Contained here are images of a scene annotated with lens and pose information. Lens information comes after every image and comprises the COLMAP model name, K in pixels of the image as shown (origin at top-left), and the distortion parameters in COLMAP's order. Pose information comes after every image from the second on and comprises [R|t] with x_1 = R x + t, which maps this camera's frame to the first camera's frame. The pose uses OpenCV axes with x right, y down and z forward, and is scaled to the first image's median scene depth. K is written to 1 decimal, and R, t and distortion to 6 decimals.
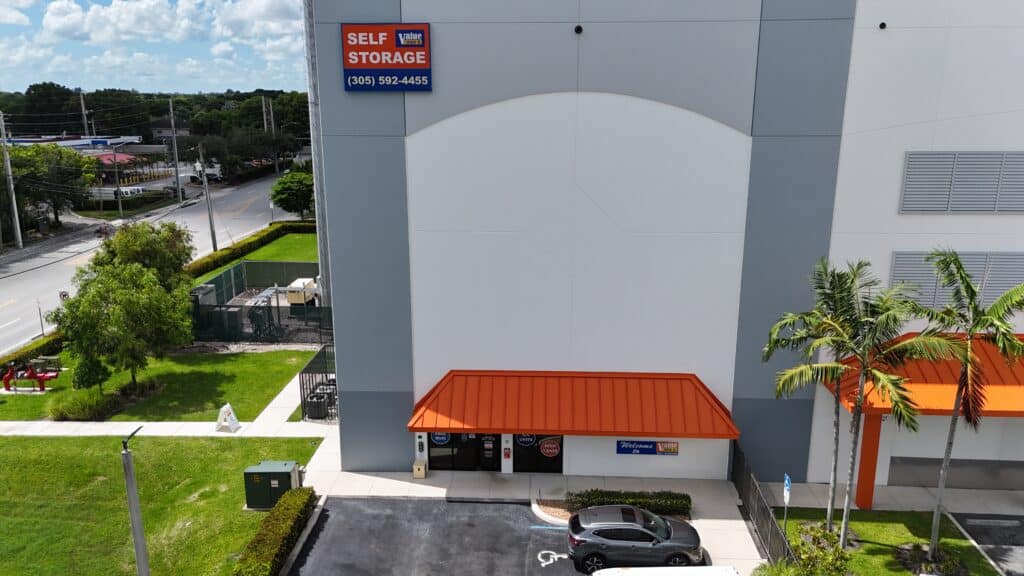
lens RADIAL K [[759.6, 0, 512.0], [0, 759.6, 288.0], [0, 0, 1]] dist [0.080134, -0.076635]
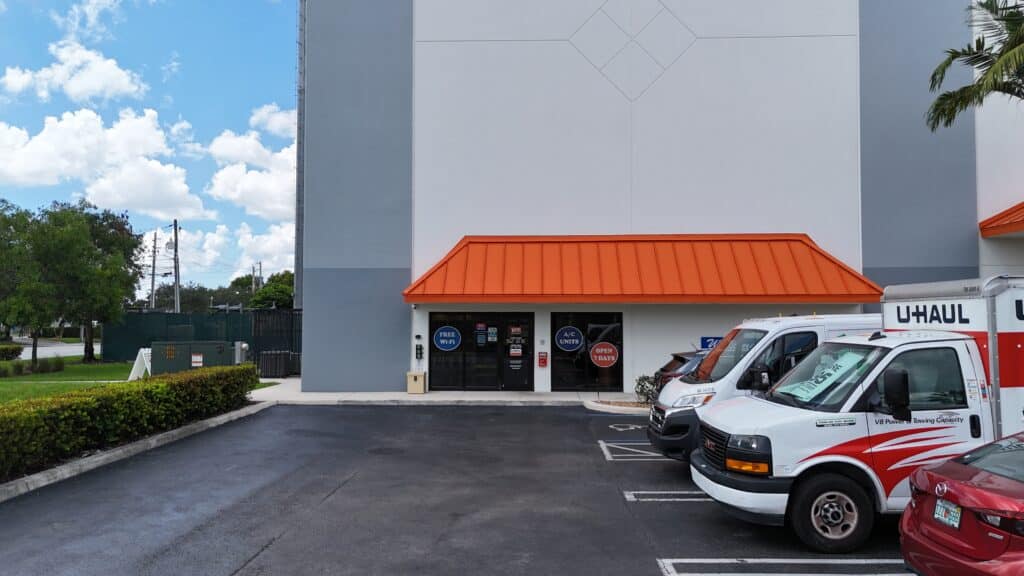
lens RADIAL K [[759.6, 0, 512.0], [0, 759.6, 288.0], [0, 0, 1]] dist [0.080134, -0.076635]
pose [[0.999813, 0.004012, 0.018941, -0.052812], [0.001596, 0.957889, -0.287135, 0.388099], [-0.019295, 0.287112, 0.957703, 0.349595]]
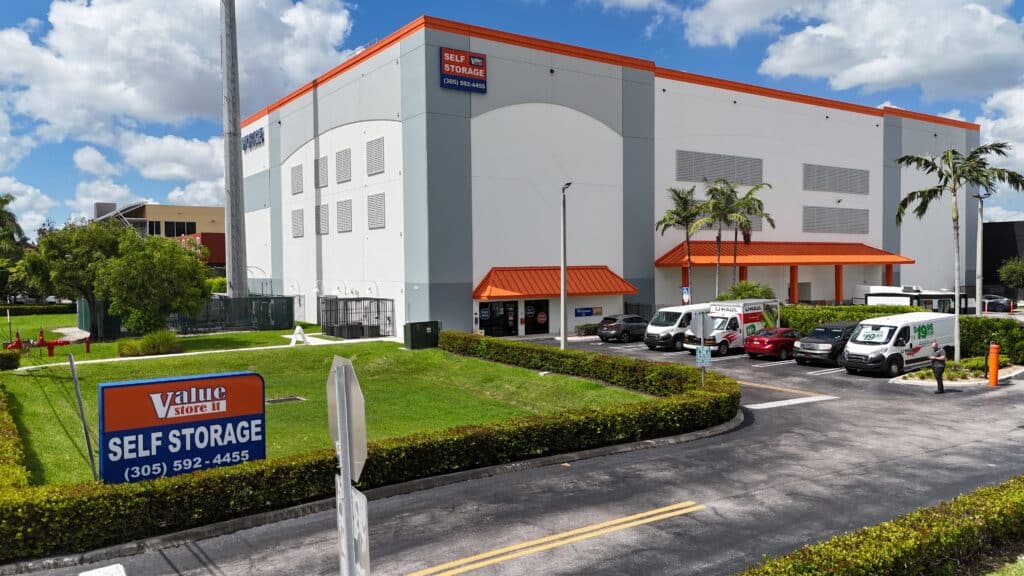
lens RADIAL K [[759.6, 0, 512.0], [0, 759.6, 288.0], [0, 0, 1]] dist [0.080134, -0.076635]
pose [[0.791177, -0.023478, 0.611137, -1.087649], [0.156248, 0.973861, -0.164865, 0.447121], [-0.591291, 0.225926, 0.774165, -0.251336]]
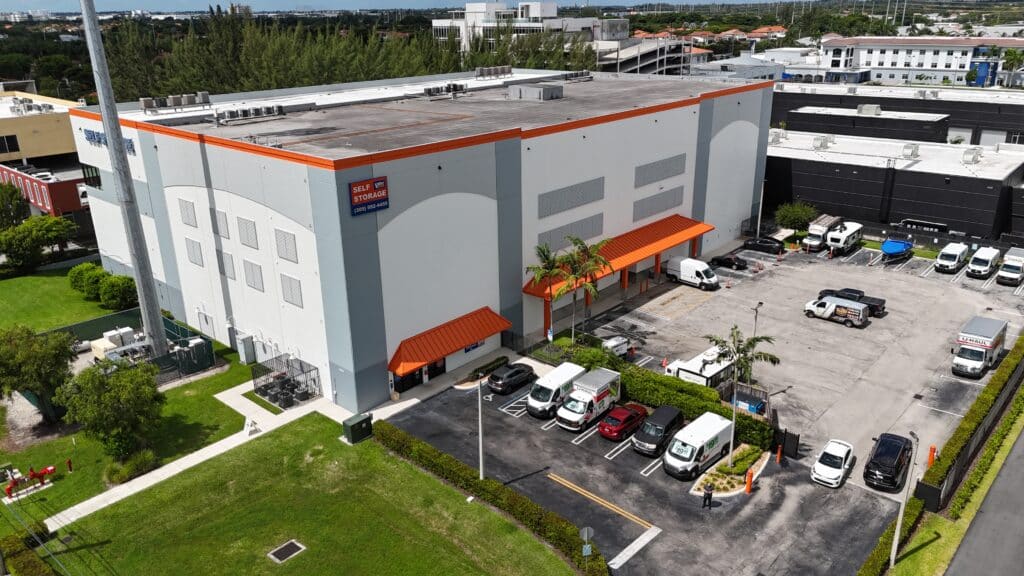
lens RADIAL K [[759.6, 0, 512.0], [0, 759.6, 288.0], [0, 0, 1]] dist [0.080134, -0.076635]
pose [[0.630851, -0.275527, 0.725336, -1.369974], [0.201114, 0.960943, 0.190109, -0.360721], [-0.749387, 0.025945, 0.661624, -0.539119]]
